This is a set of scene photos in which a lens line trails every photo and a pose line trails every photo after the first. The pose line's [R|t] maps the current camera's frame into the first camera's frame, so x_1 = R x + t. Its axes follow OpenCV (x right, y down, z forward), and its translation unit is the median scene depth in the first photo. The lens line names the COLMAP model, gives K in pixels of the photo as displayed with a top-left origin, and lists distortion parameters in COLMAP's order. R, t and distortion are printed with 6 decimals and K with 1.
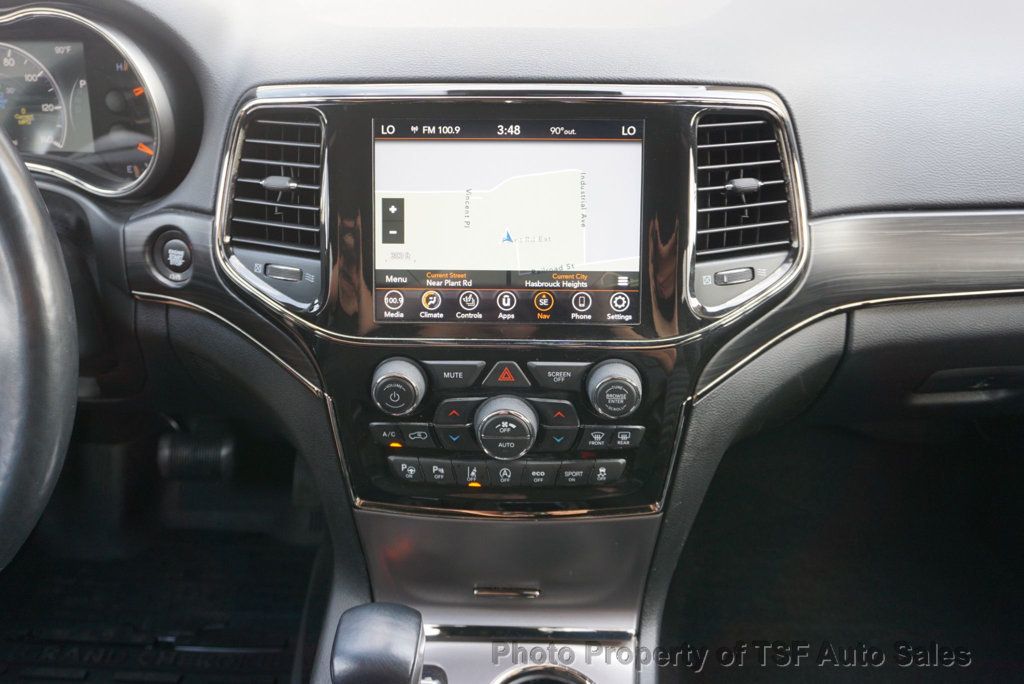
lens RADIAL K [[801.3, 0, 512.0], [0, 801.3, 342.0], [0, 0, 1]] dist [-0.004608, 0.000057]
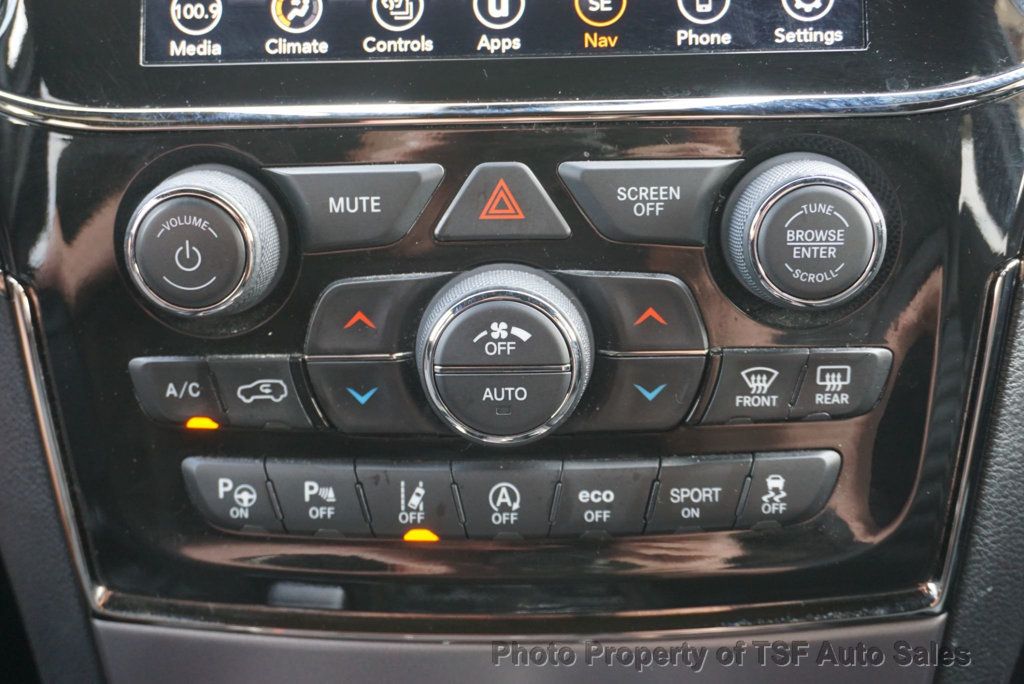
lens RADIAL K [[1204.9, 0, 512.0], [0, 1204.9, 342.0], [0, 0, 1]] dist [0.025336, -0.001476]
pose [[0.999749, -0.018331, -0.012914, 0.003414], [0.015784, 0.984376, -0.175372, 0.198325], [0.015927, 0.175125, 0.984417, 0.474311]]
